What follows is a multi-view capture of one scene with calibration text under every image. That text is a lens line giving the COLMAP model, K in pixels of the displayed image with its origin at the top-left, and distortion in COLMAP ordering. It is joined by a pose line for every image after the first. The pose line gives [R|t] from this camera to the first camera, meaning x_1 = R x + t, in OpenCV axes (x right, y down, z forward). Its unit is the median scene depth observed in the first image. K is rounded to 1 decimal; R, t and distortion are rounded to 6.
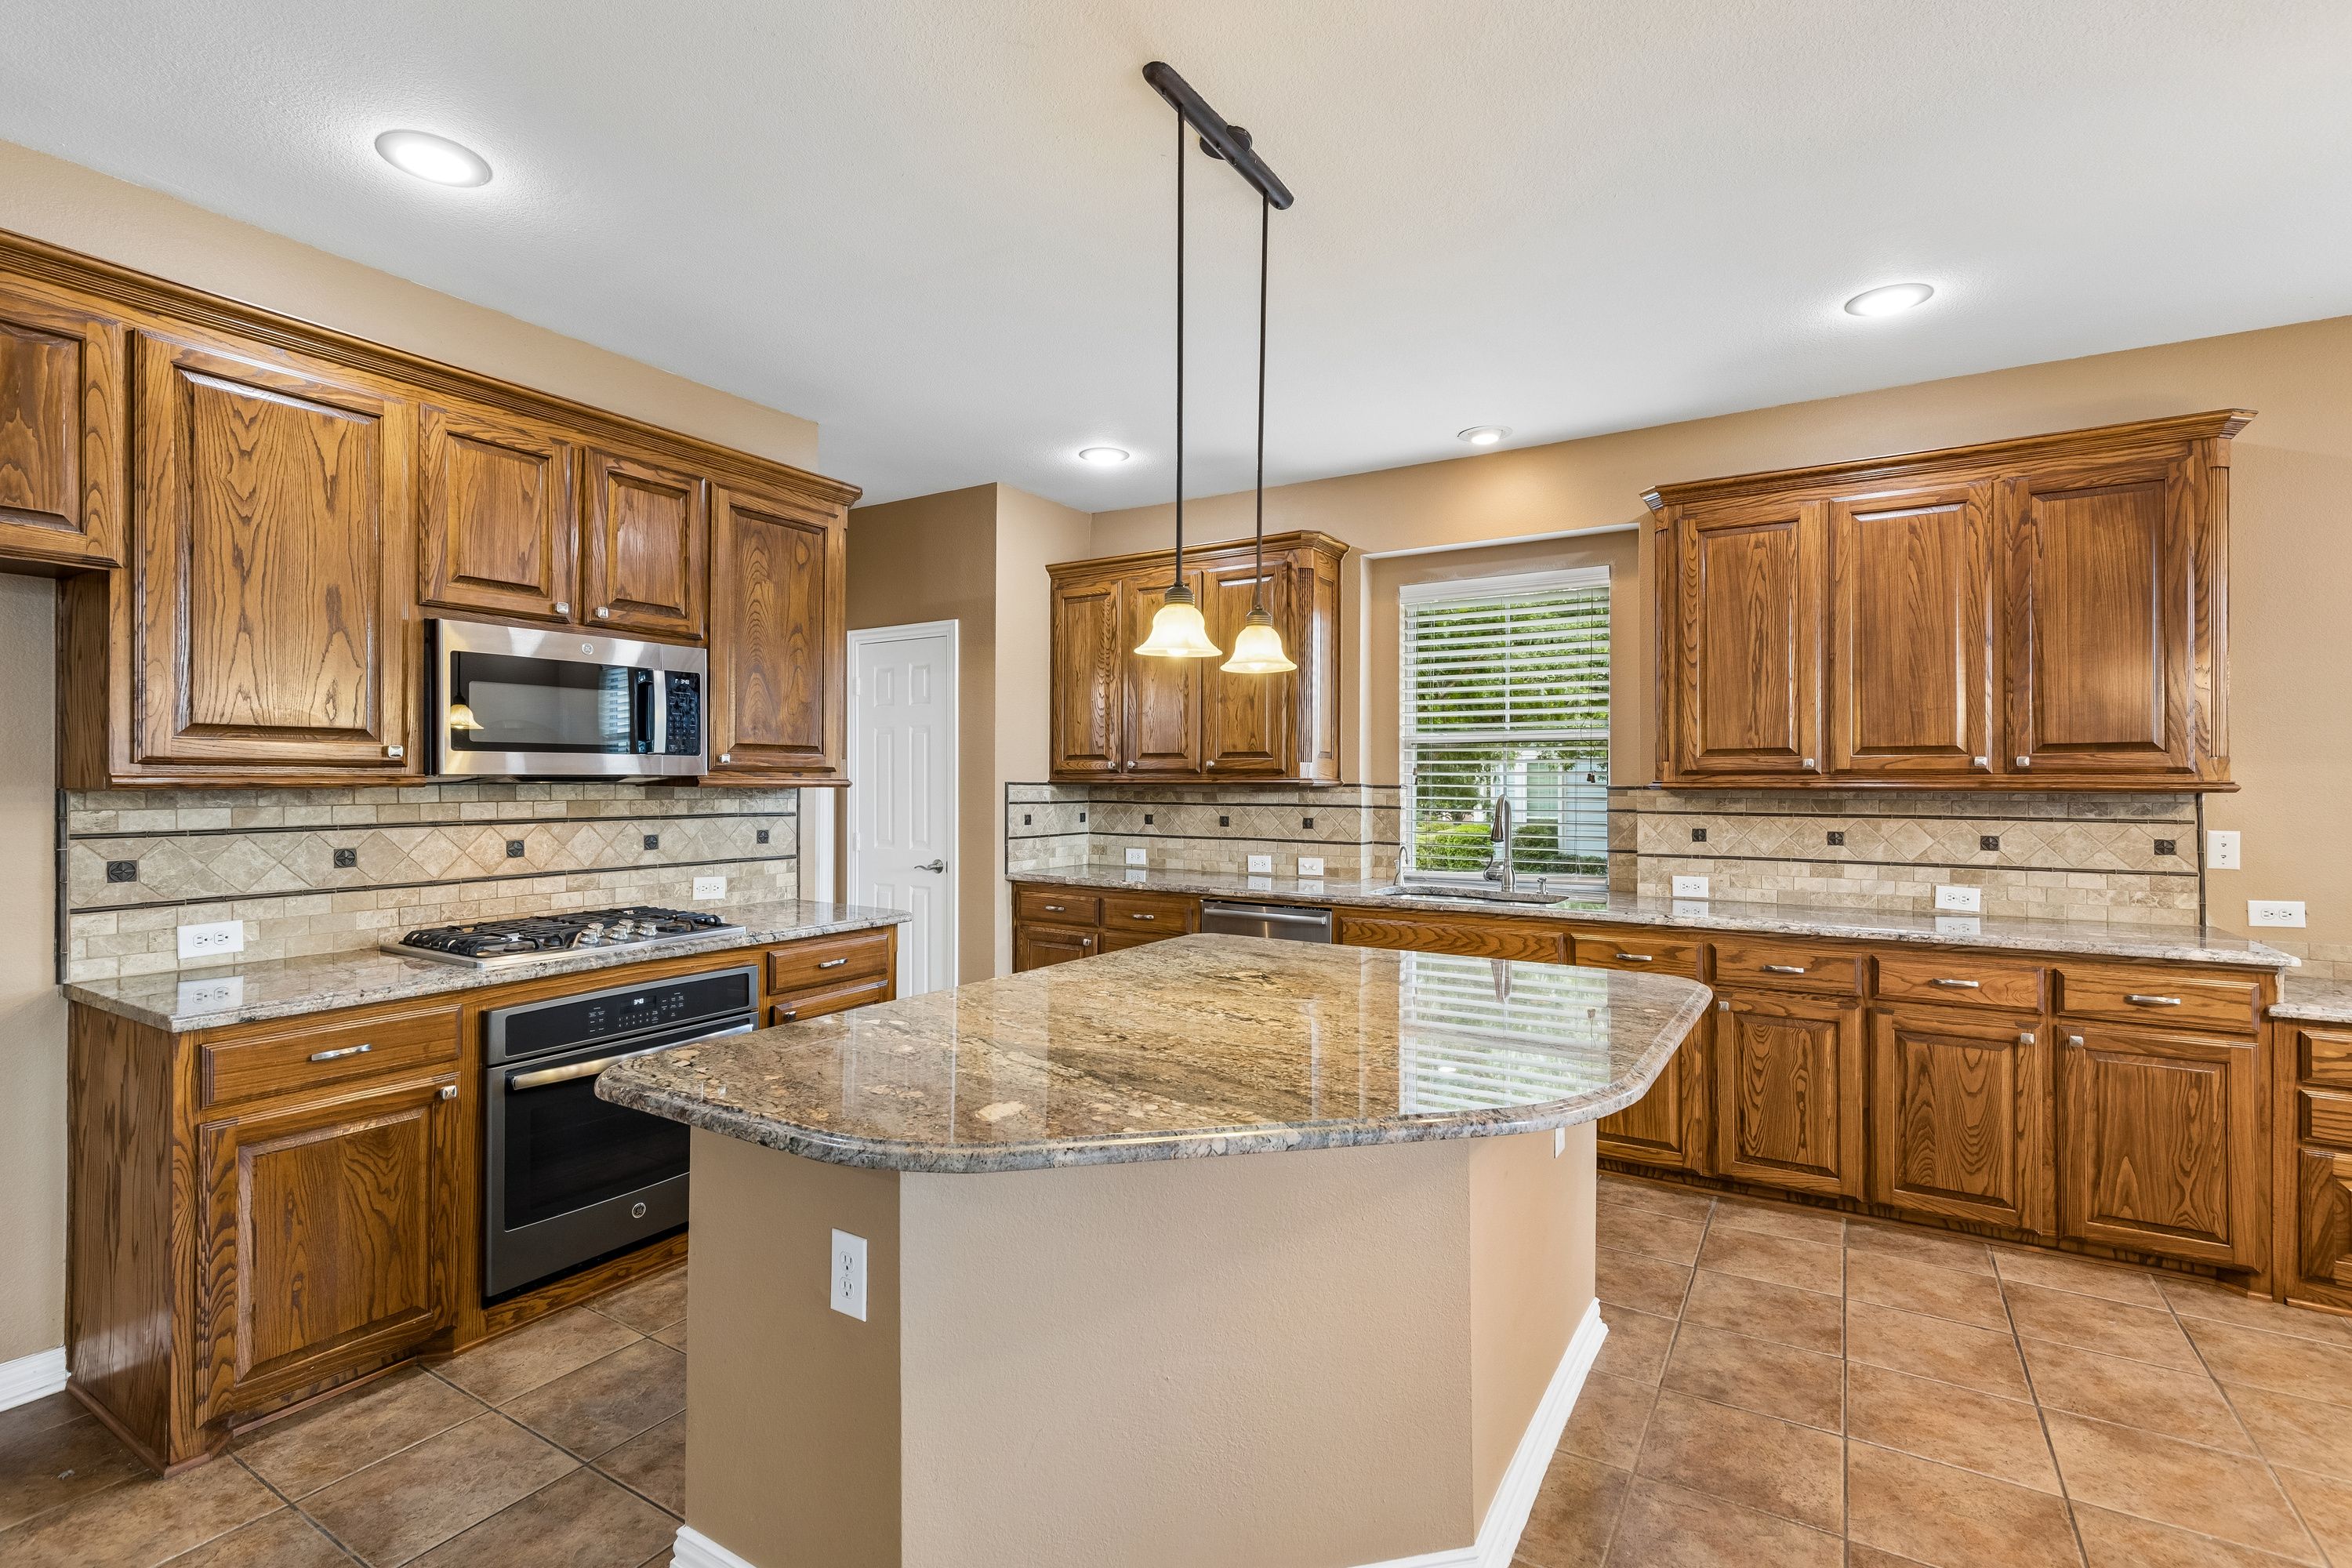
lens RADIAL K [[1075.3, 0, 1179.6], [0, 1075.3, 778.8], [0, 0, 1]] dist [0.009430, -0.000581]
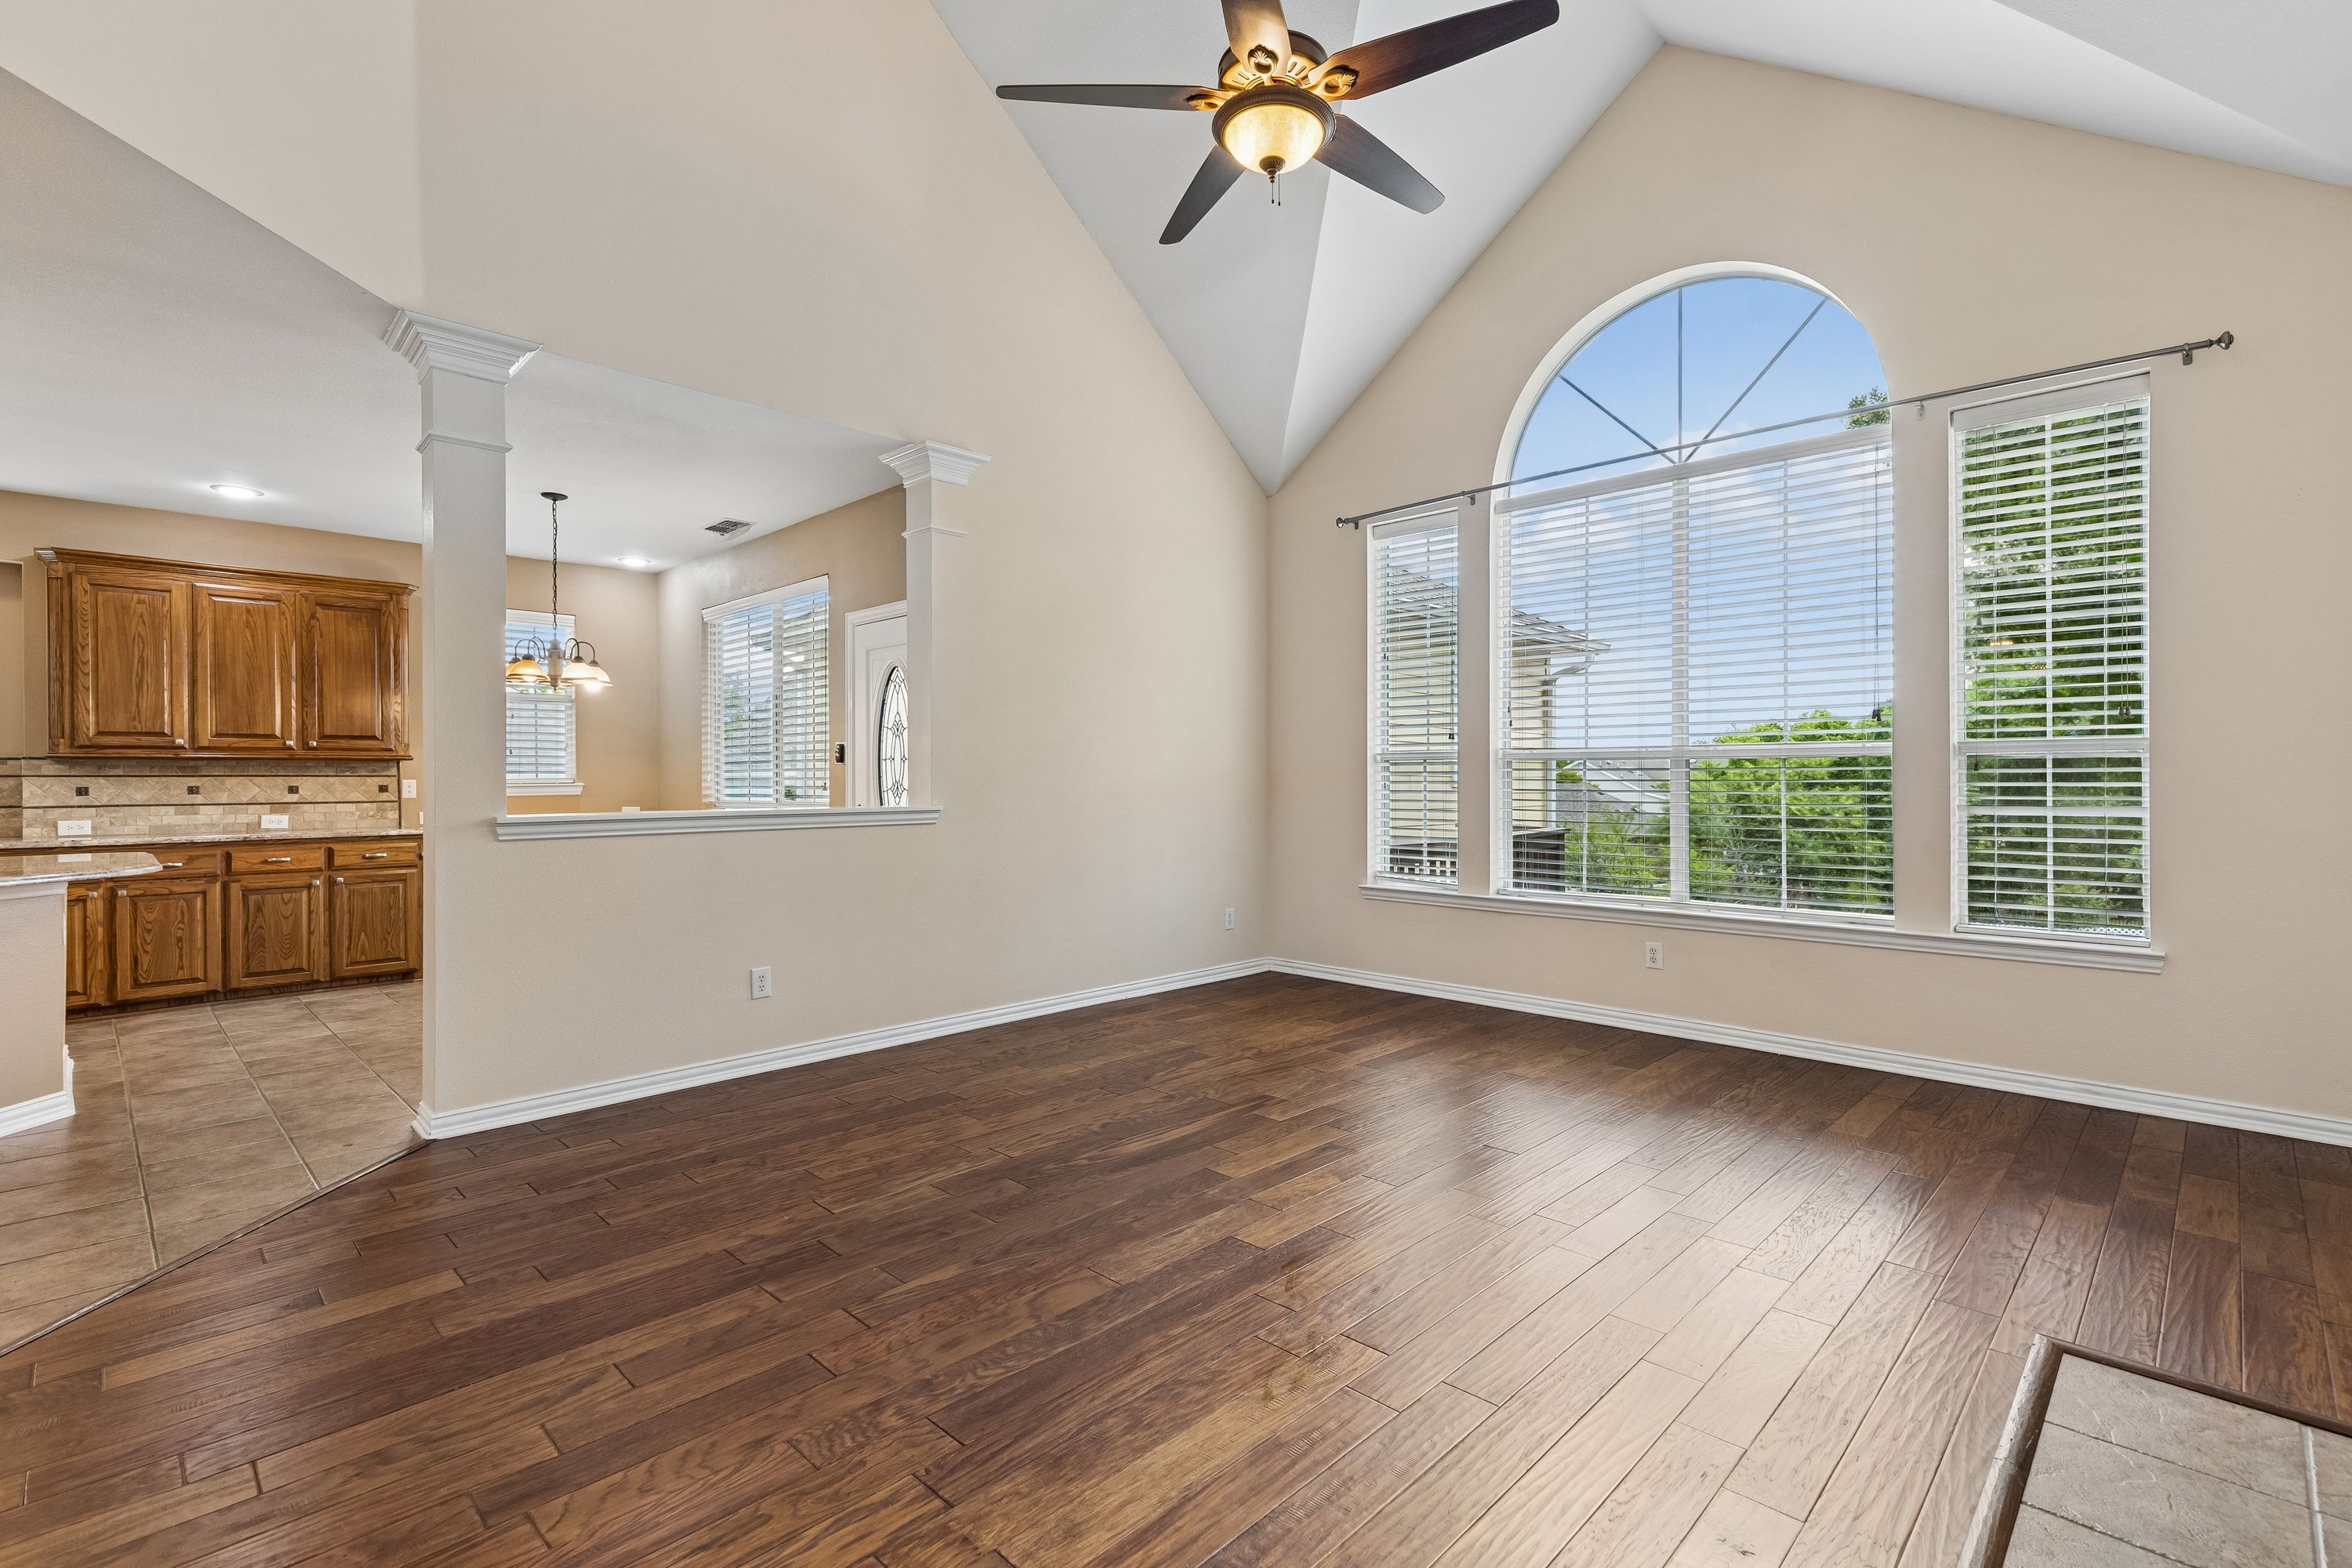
lens RADIAL K [[1075.3, 0, 1182.7], [0, 1075.3, 774.9], [0, 0, 1]] dist [0.009430, -0.000581]
pose [[0.219439, 0.000327, 0.975626, -0.729045], [0.005641, 0.999983, -0.001604, 0.049700], [-0.975610, 0.005855, 0.219433, -0.896568]]
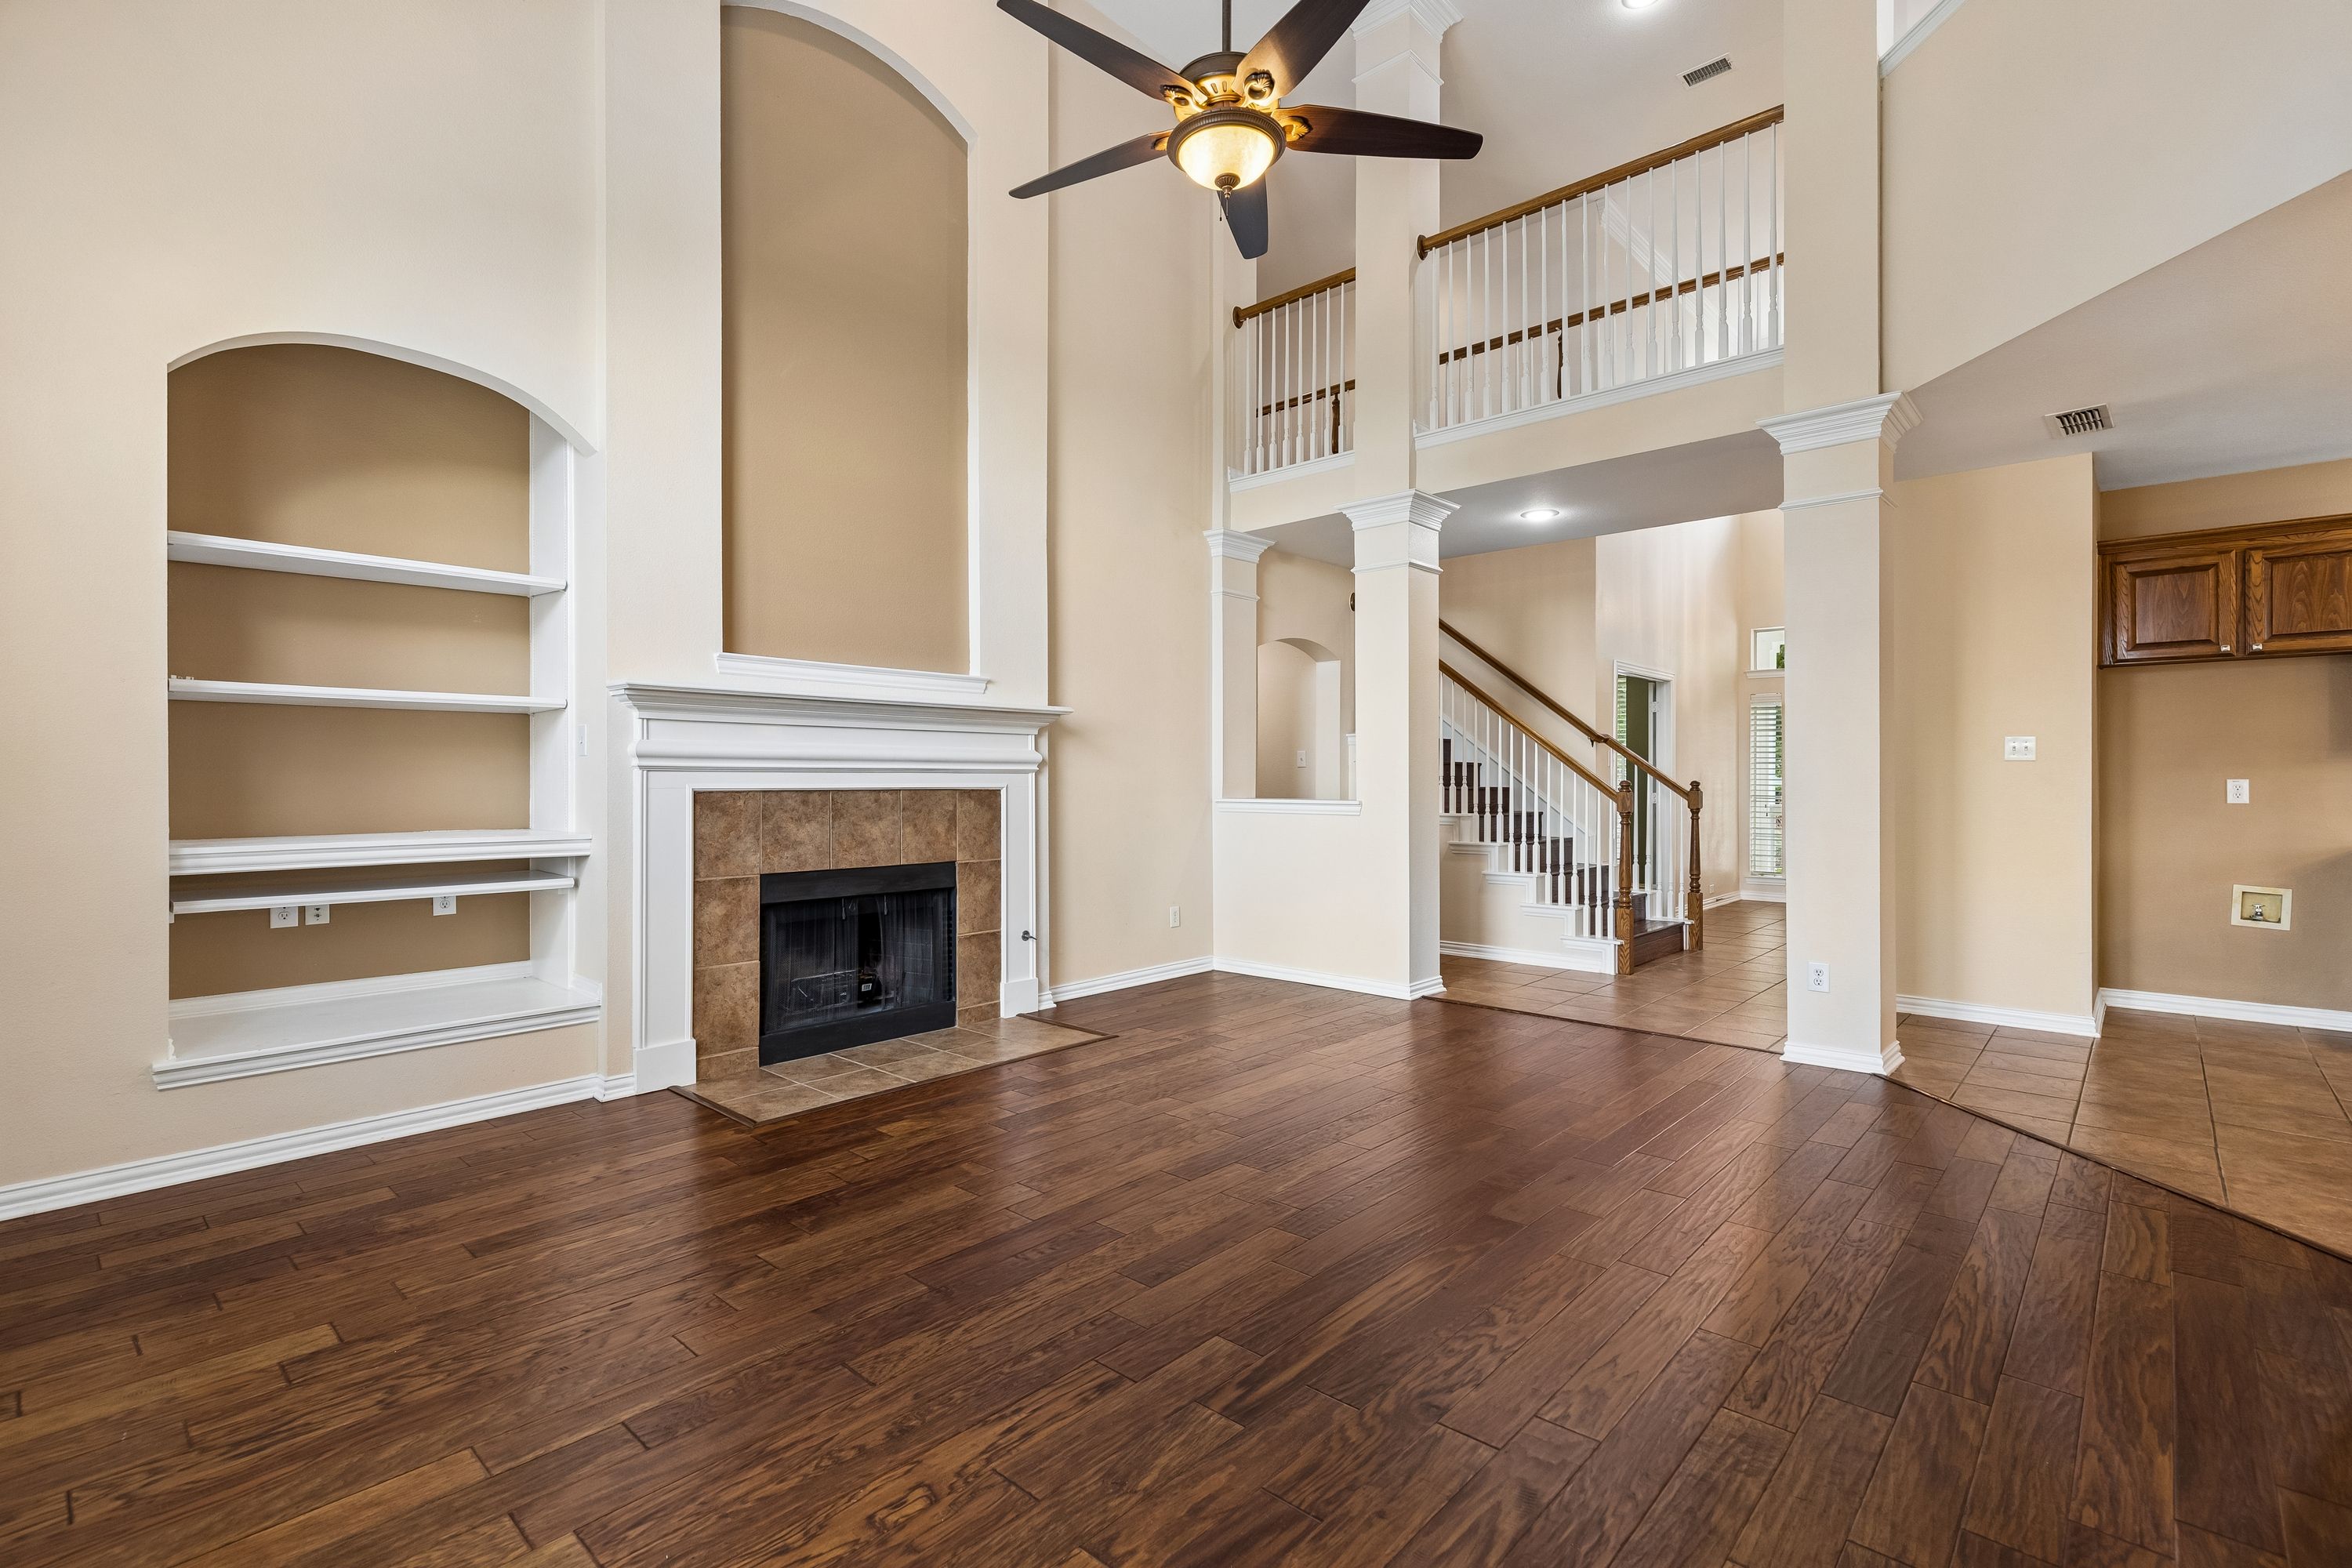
lens RADIAL K [[1075.3, 0, 1179.0], [0, 1075.3, 773.2], [0, 0, 1]] dist [0.009430, -0.000581]
pose [[-0.188343, -0.008496, -0.982067, 1.069418], [-0.001931, 0.999964, -0.008281, 0.054186], [0.982101, 0.000337, -0.188353, -0.641054]]
